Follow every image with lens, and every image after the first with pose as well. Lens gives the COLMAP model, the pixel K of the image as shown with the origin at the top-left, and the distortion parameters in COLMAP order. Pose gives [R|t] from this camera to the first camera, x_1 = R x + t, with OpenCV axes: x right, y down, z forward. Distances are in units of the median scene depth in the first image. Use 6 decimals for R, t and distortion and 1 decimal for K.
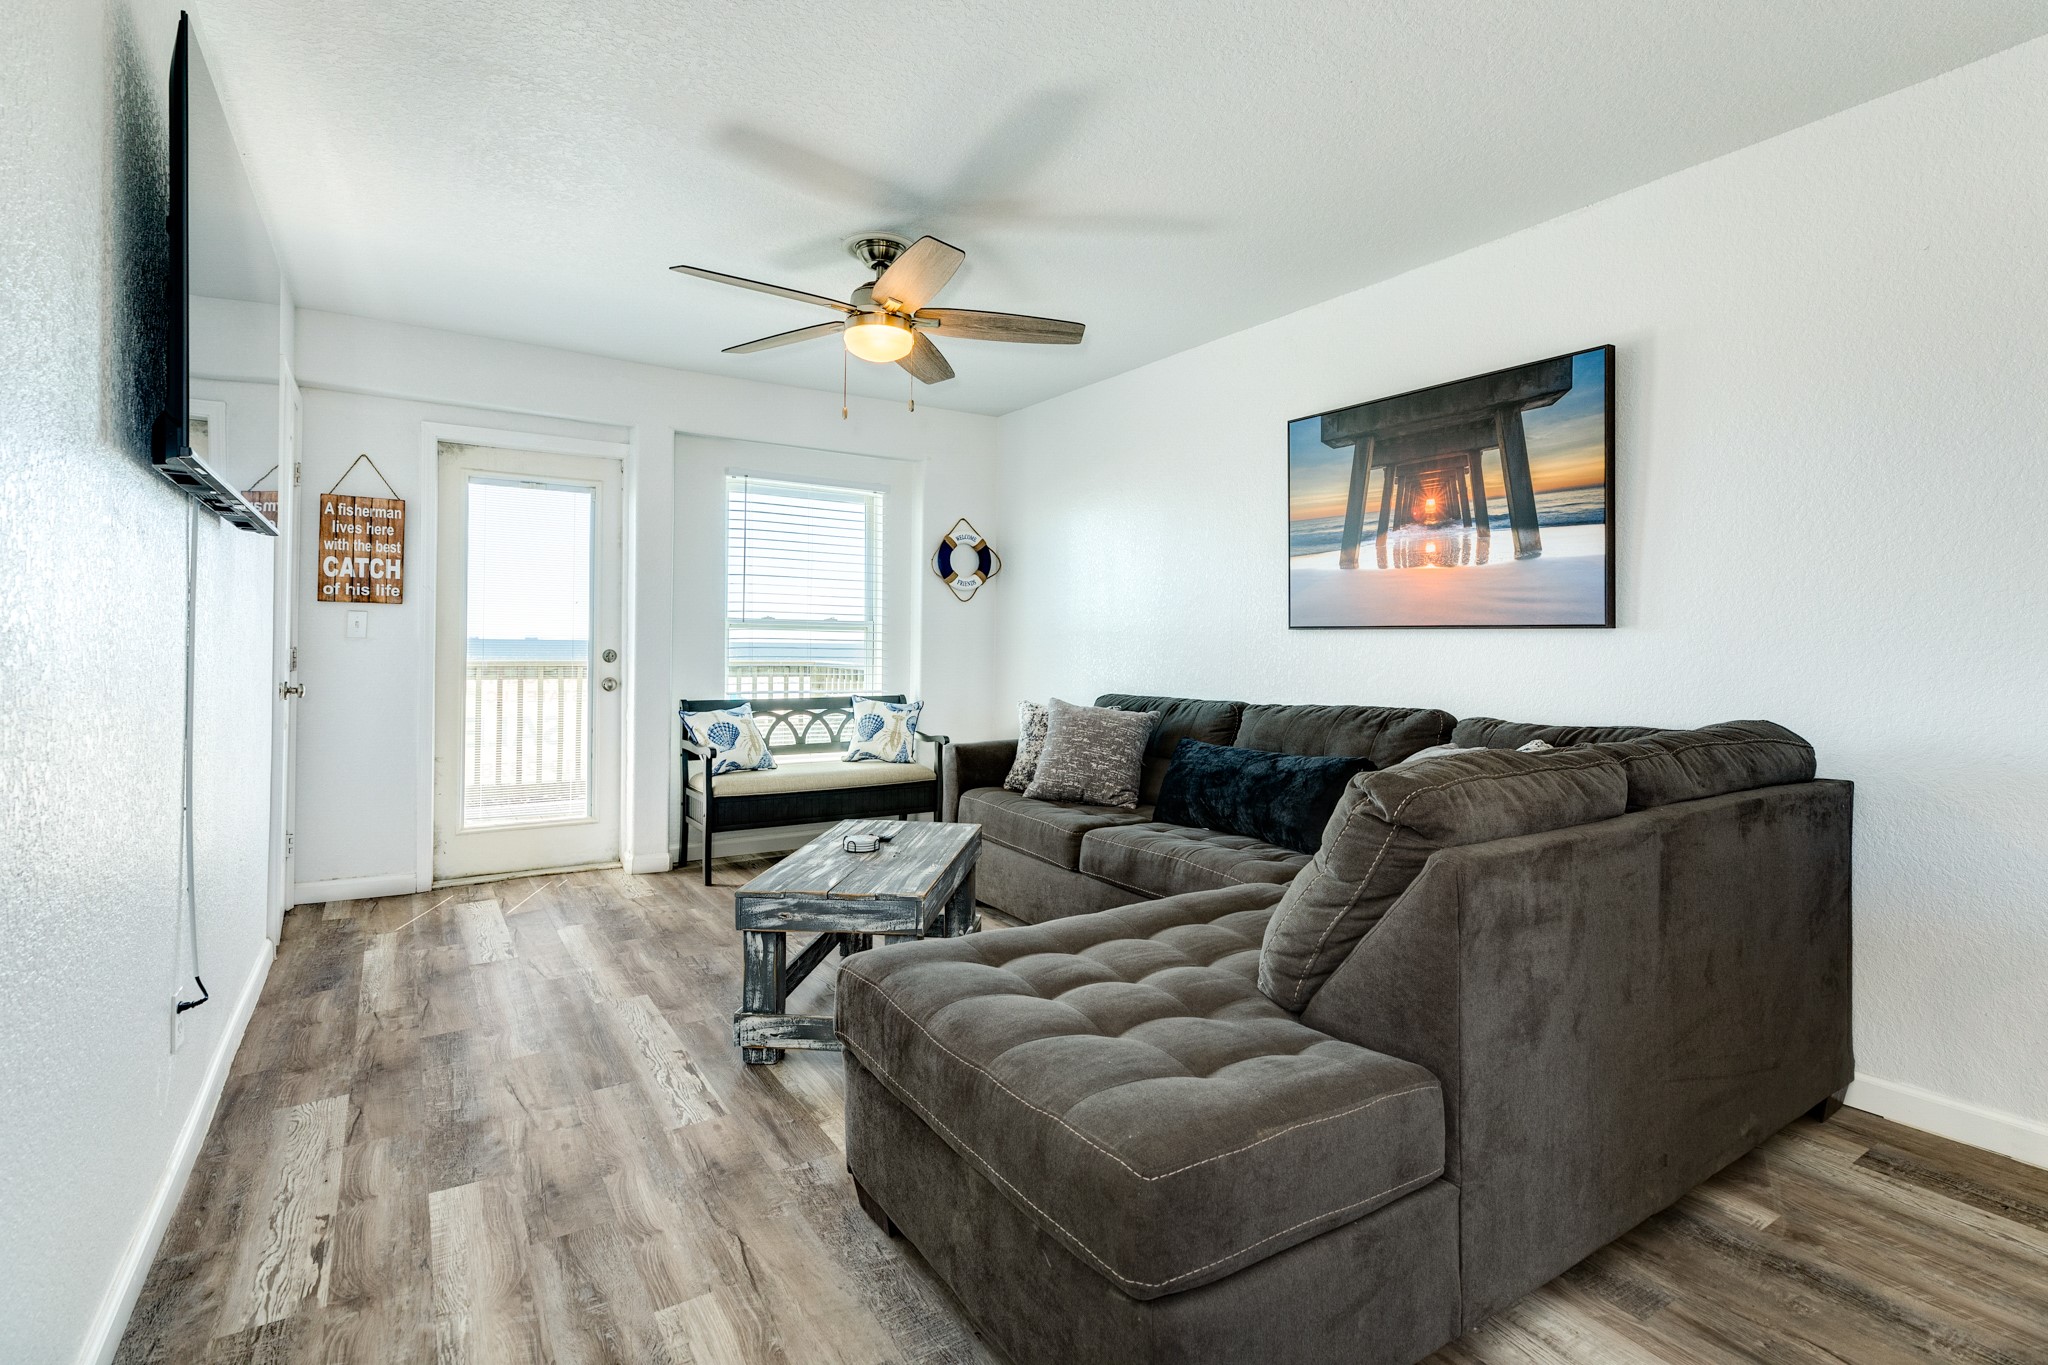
lens RADIAL K [[937.1, 0, 987.6], [0, 937.1, 633.0], [0, 0, 1]] dist [0.003878, 0.000167]
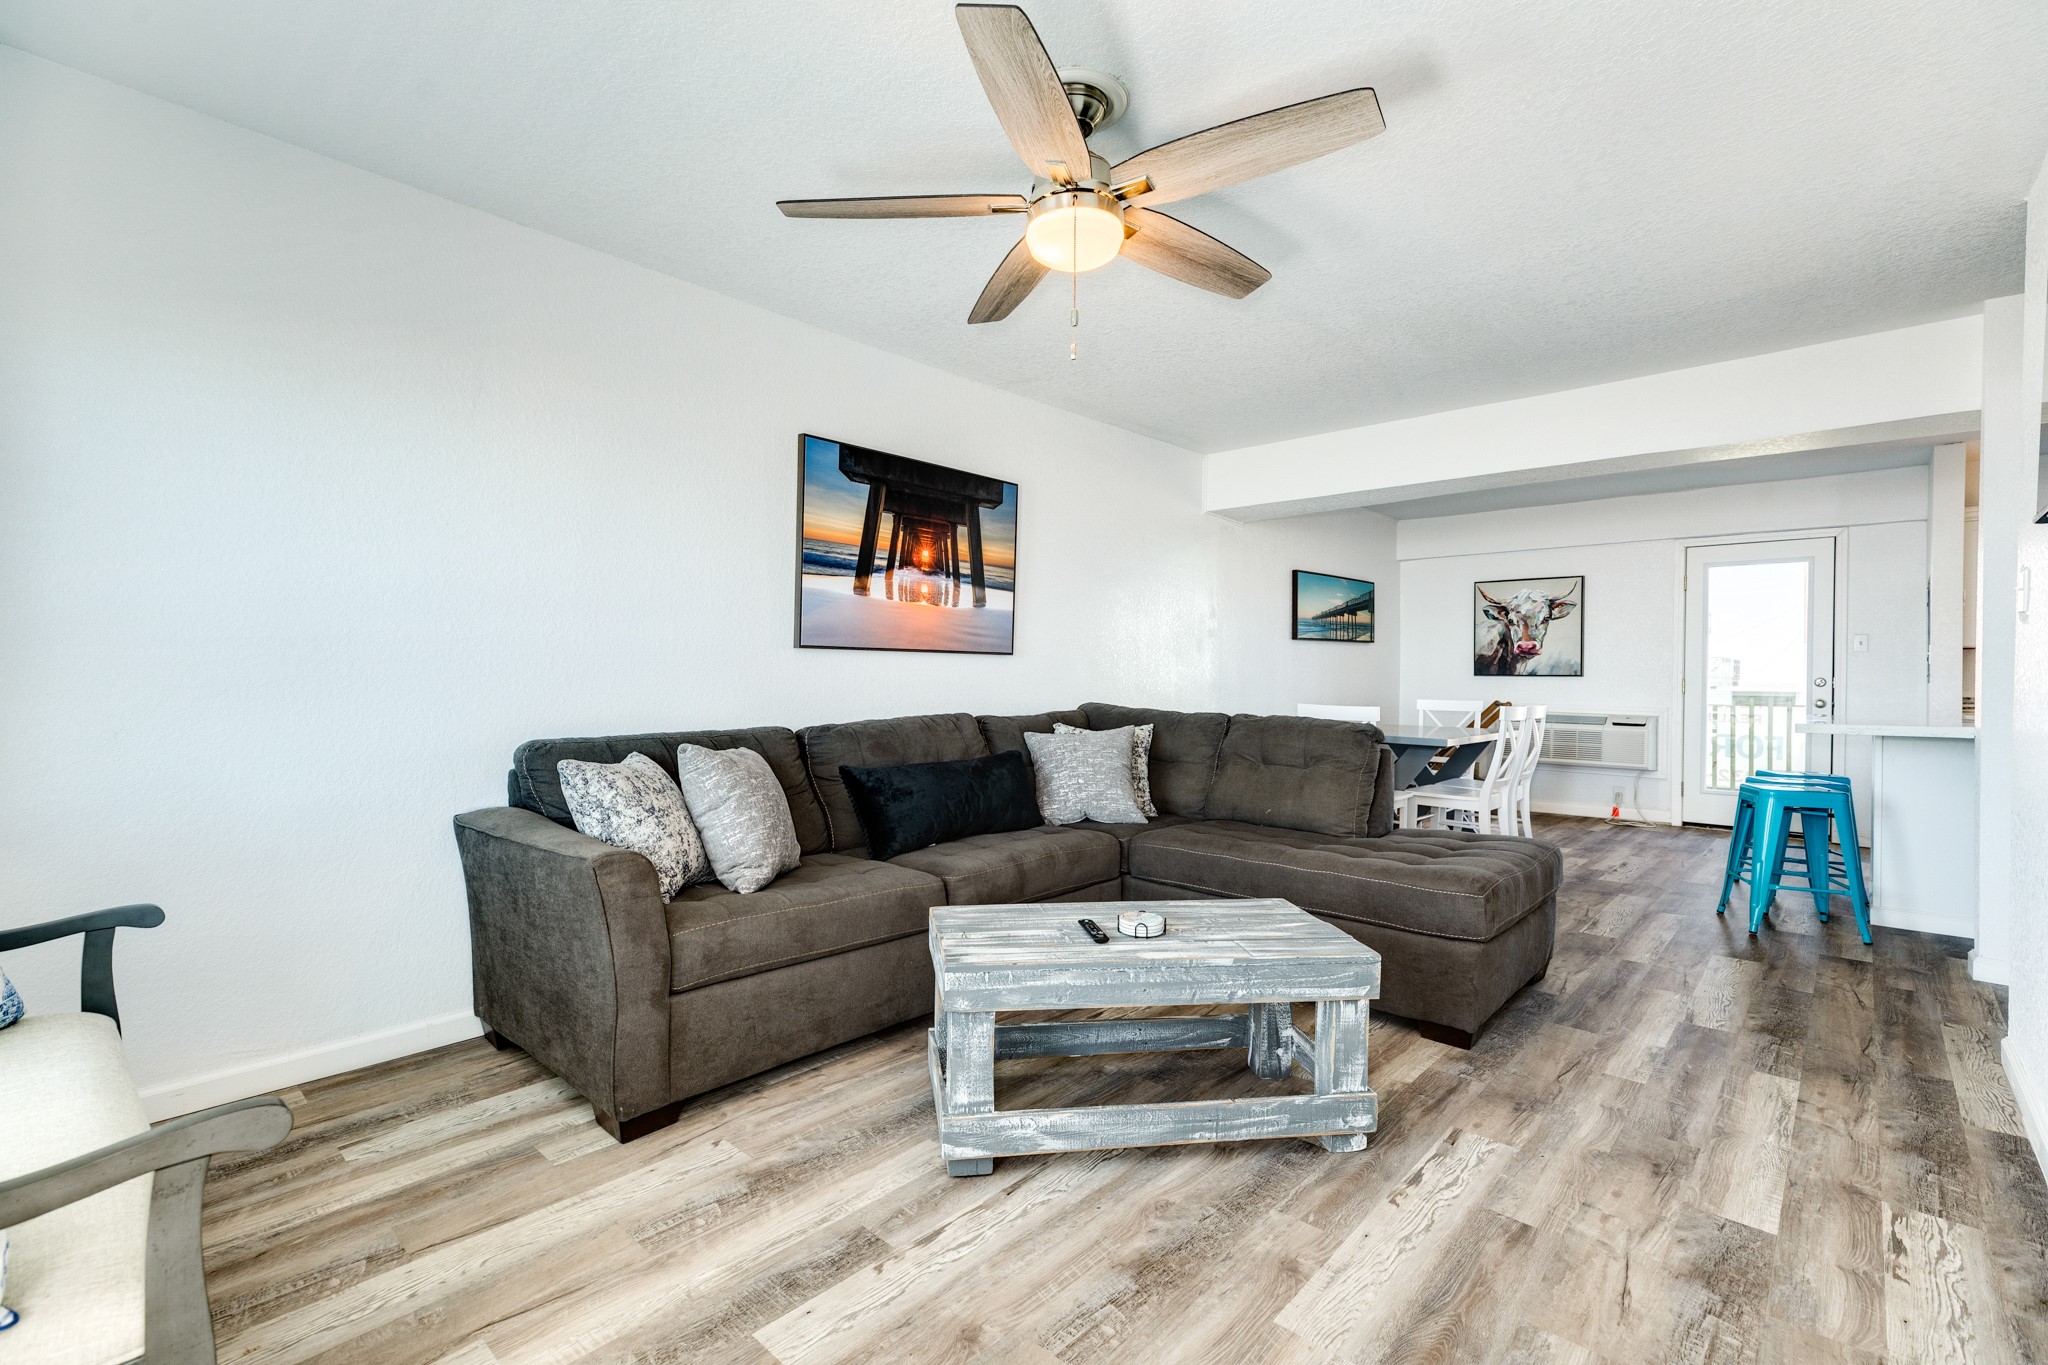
lens RADIAL K [[937.1, 0, 1003.0], [0, 937.1, 679.0], [0, 0, 1]] dist [0.003878, 0.000167]
pose [[-0.265040, -0.019088, 0.964048, -0.761266], [-0.022228, 0.999659, 0.013683, 0.011871], [-0.963981, -0.017802, -0.265374, 1.185536]]
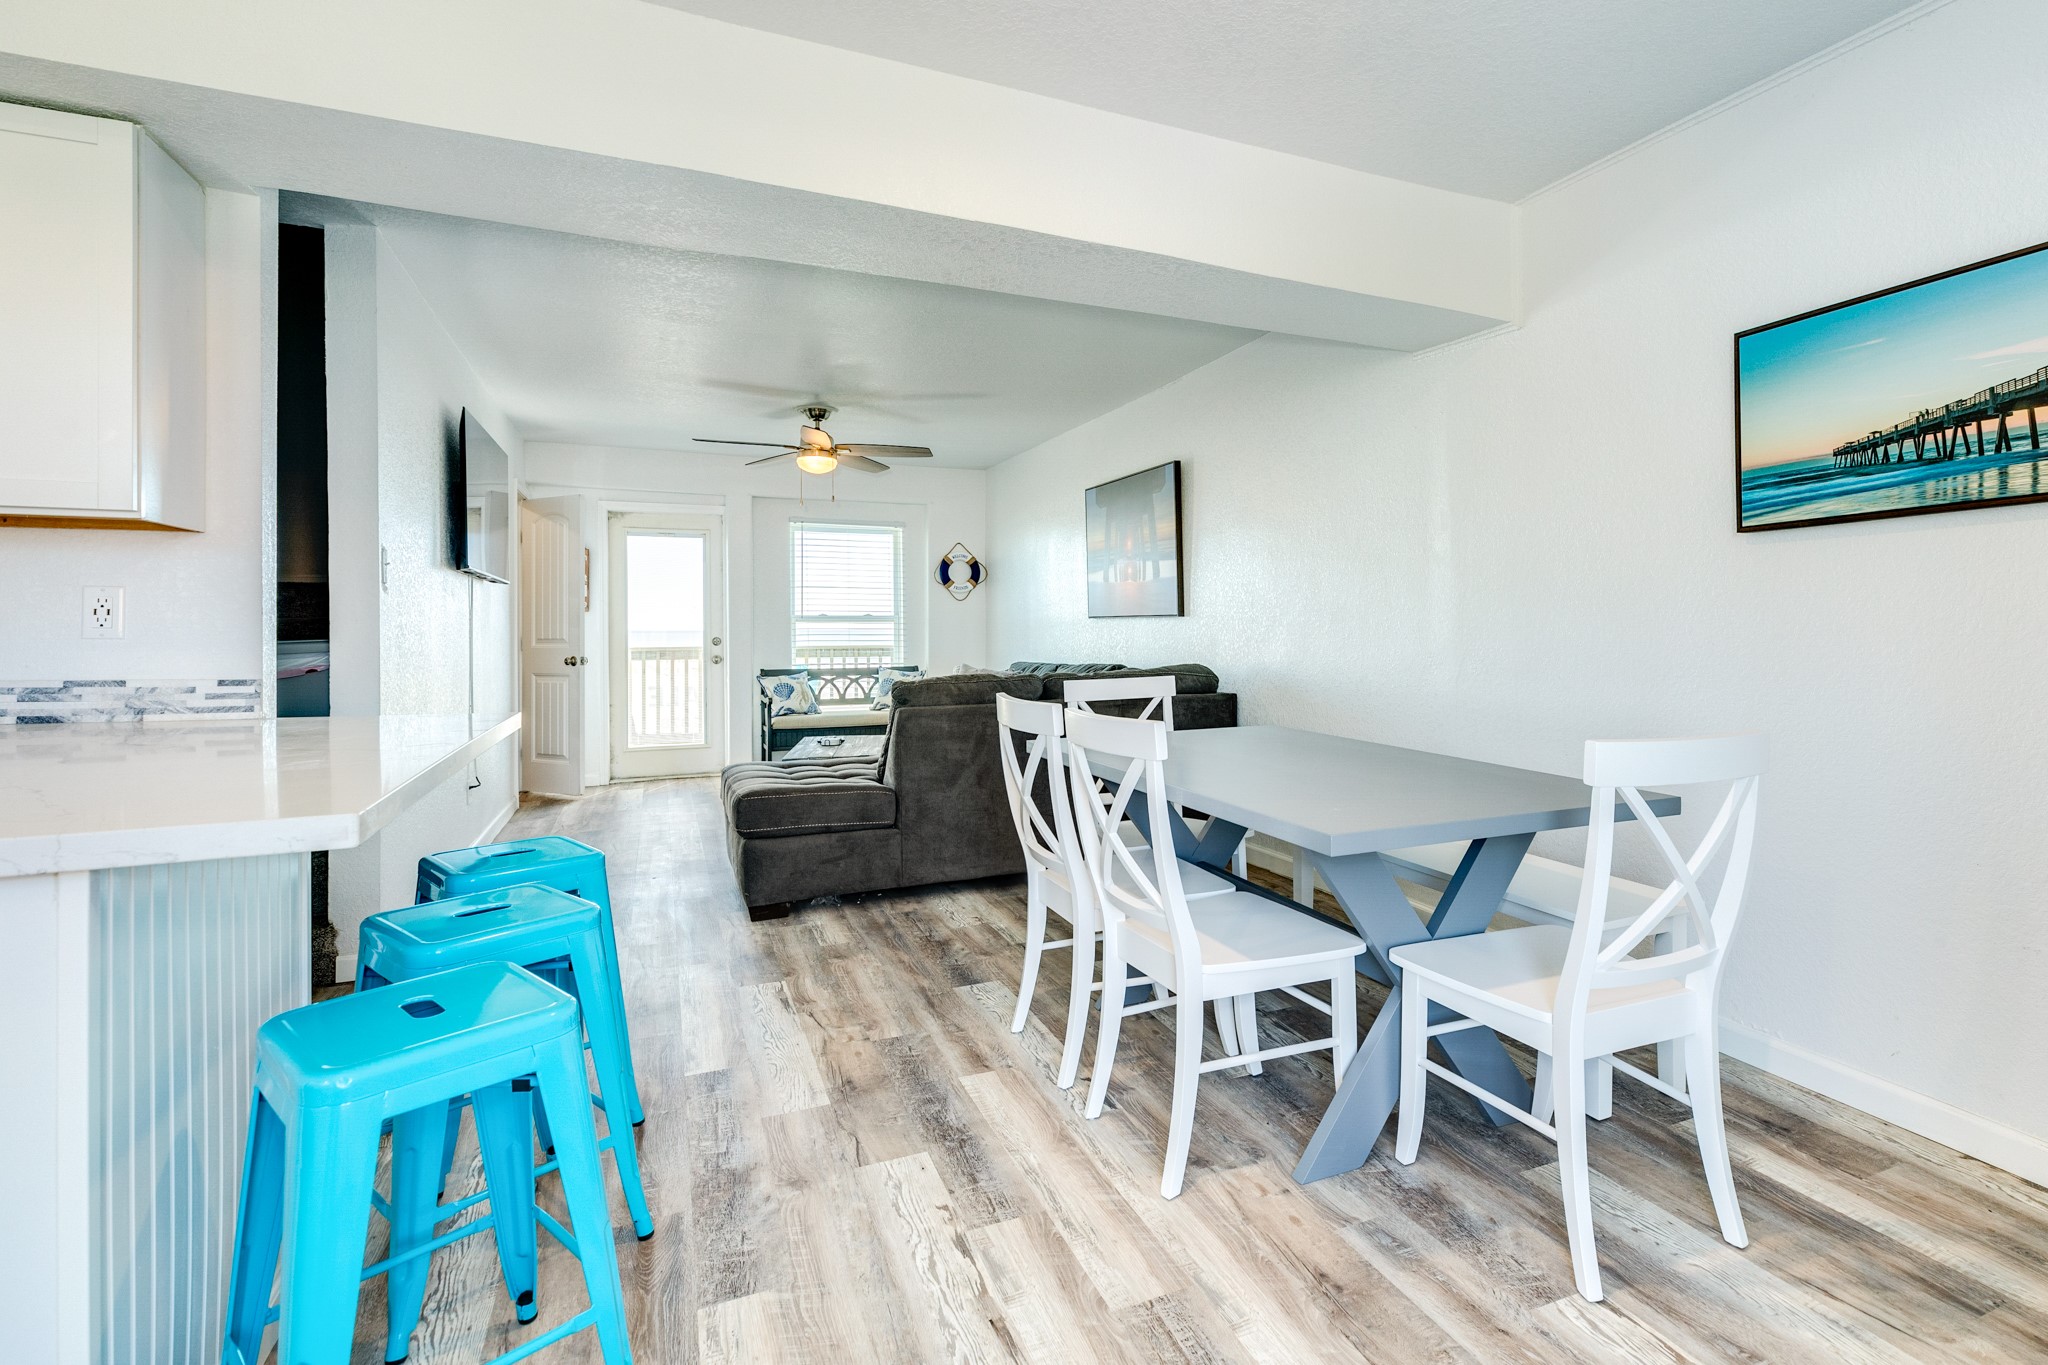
lens RADIAL K [[937.1, 0, 1077.8], [0, 937.1, 626.4], [0, 0, 1]] dist [0.003878, 0.000167]
pose [[0.990624, -0.016231, -0.135647, 0.583409], [0.017403, 0.999821, 0.007463, -0.003110], [0.135501, -0.009754, 0.990729, -0.671651]]
